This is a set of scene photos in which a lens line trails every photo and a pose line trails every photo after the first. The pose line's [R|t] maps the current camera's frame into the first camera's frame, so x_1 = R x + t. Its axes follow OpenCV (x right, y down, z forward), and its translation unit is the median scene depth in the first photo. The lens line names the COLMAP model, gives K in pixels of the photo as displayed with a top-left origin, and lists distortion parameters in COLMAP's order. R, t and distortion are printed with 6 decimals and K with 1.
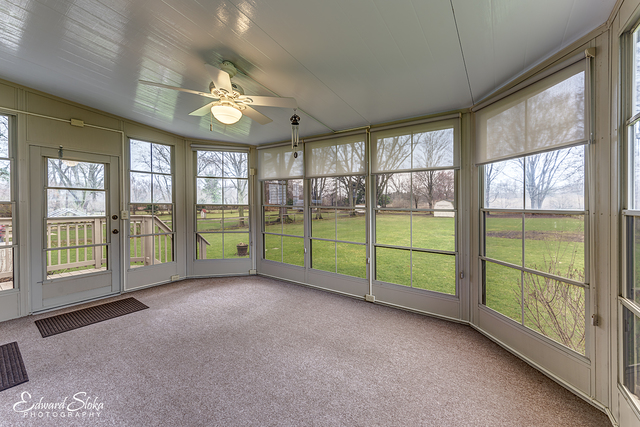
lens RADIAL K [[250.3, 0, 319.9], [0, 250.3, 209.0], [0, 0, 1]] dist [0.024265, 0.000086]
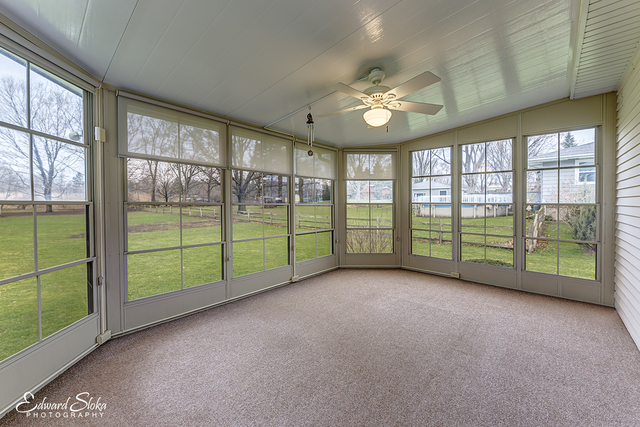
lens RADIAL K [[250.3, 0, 312.7], [0, 250.3, 204.2], [0, 0, 1]] dist [0.024265, 0.000086]
pose [[0.154012, -0.017224, 0.987919, -0.970676], [0.006993, 0.999842, 0.016342, -0.022387], [-0.988044, 0.004391, 0.154108, 0.729130]]
